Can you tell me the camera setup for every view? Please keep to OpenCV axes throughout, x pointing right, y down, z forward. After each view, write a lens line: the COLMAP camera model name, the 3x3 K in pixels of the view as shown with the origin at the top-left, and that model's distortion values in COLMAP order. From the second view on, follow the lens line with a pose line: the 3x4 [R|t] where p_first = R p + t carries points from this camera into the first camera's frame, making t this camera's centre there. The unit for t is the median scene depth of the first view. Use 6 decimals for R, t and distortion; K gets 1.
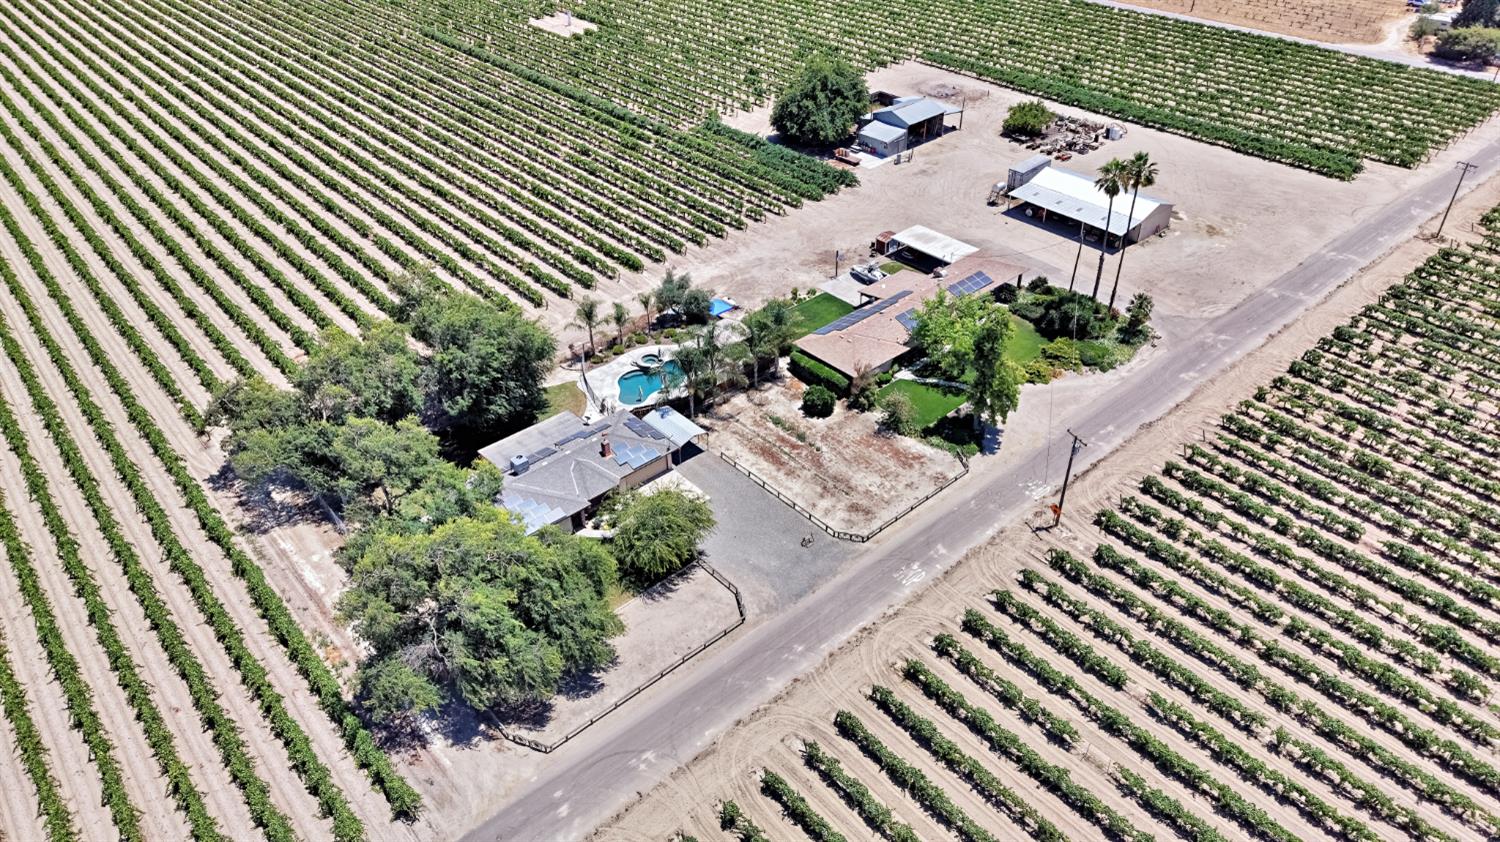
lens RADIAL K [[1017.7, 0, 738.3], [0, 1017.7, 400.7], [0, 0, 1]] dist [0.001724, -0.001684]
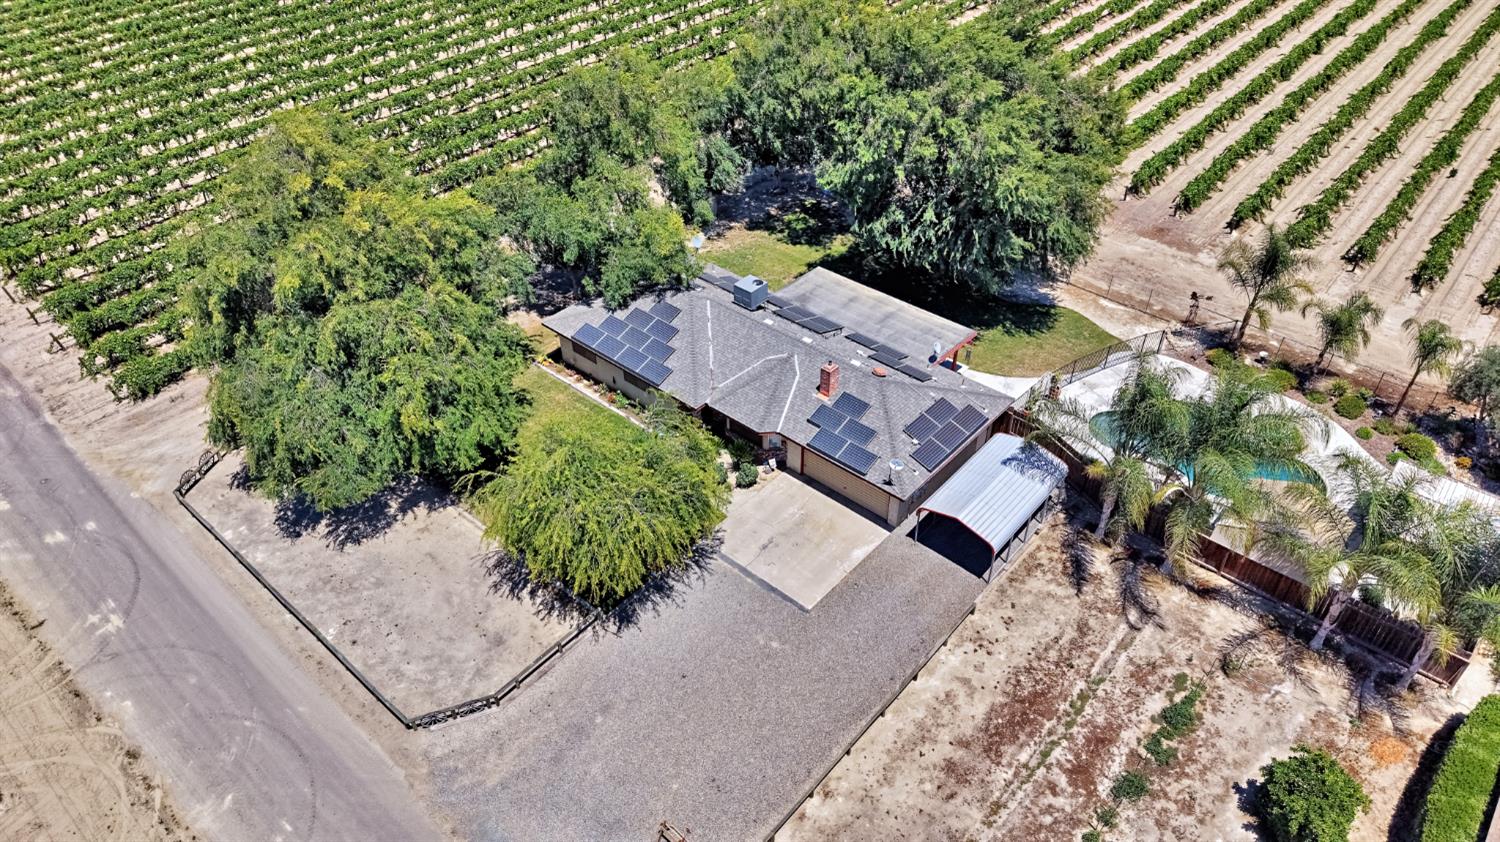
lens RADIAL K [[1009.4, 0, 750.0], [0, 1009.4, 421.0], [0, 0, 1]] dist [0.004048, -0.004826]
pose [[0.140165, 0.642528, -0.753334, 0.182249], [-0.559269, 0.679224, 0.475261, -0.111537], [0.817051, 0.354701, 0.454549, 0.582302]]
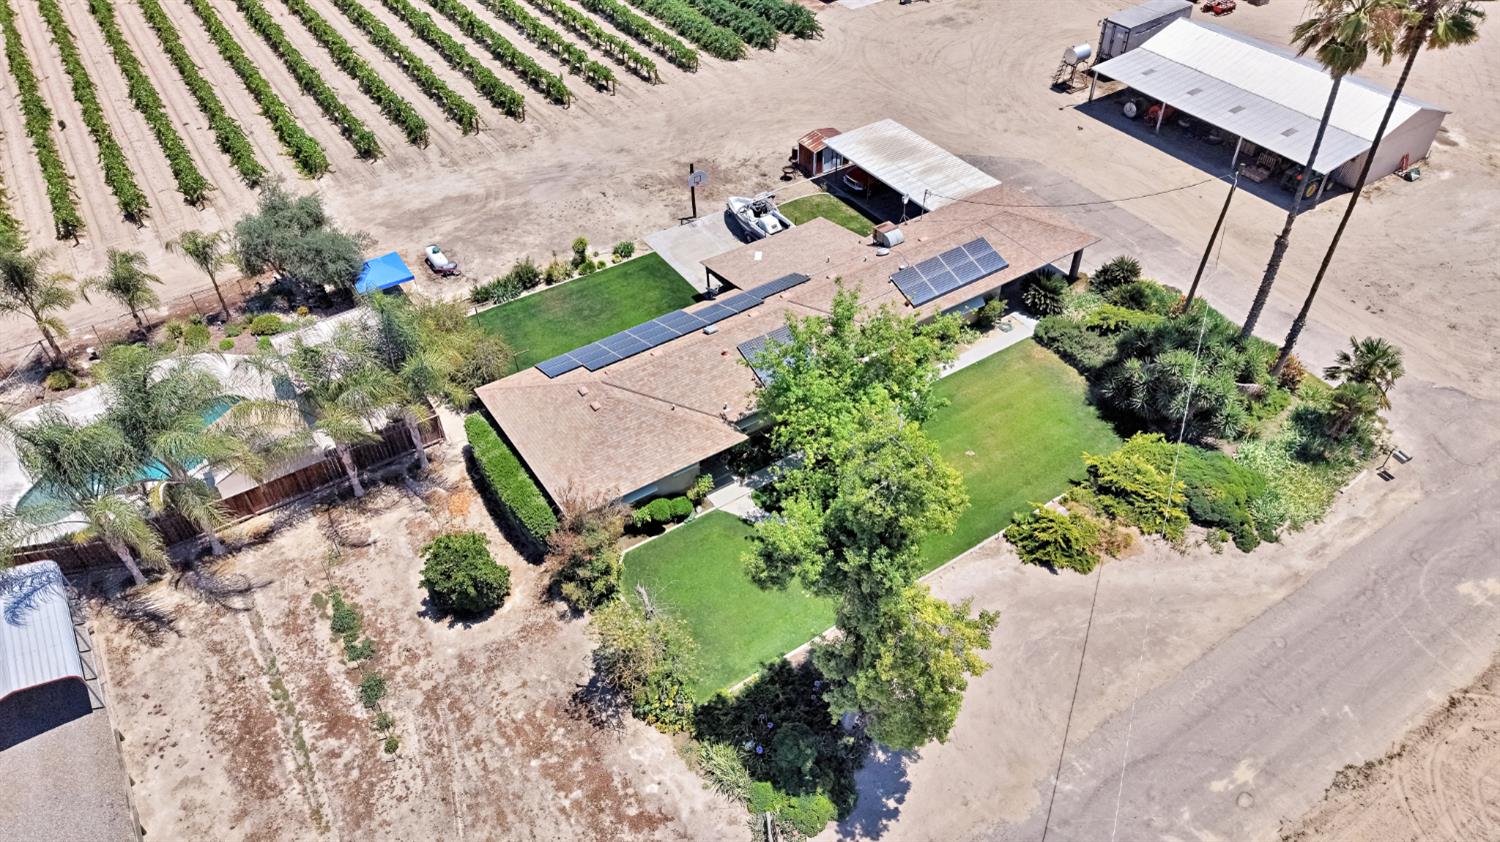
lens RADIAL K [[1009.4, 0, 750.0], [0, 1009.4, 421.0], [0, 0, 1]] dist [0.004048, -0.004826]
pose [[0.992073, 0.093562, -0.083893, 0.182080], [-0.081838, 0.987637, 0.133701, -0.099166], [0.095365, -0.125775, 0.987464, 0.552962]]
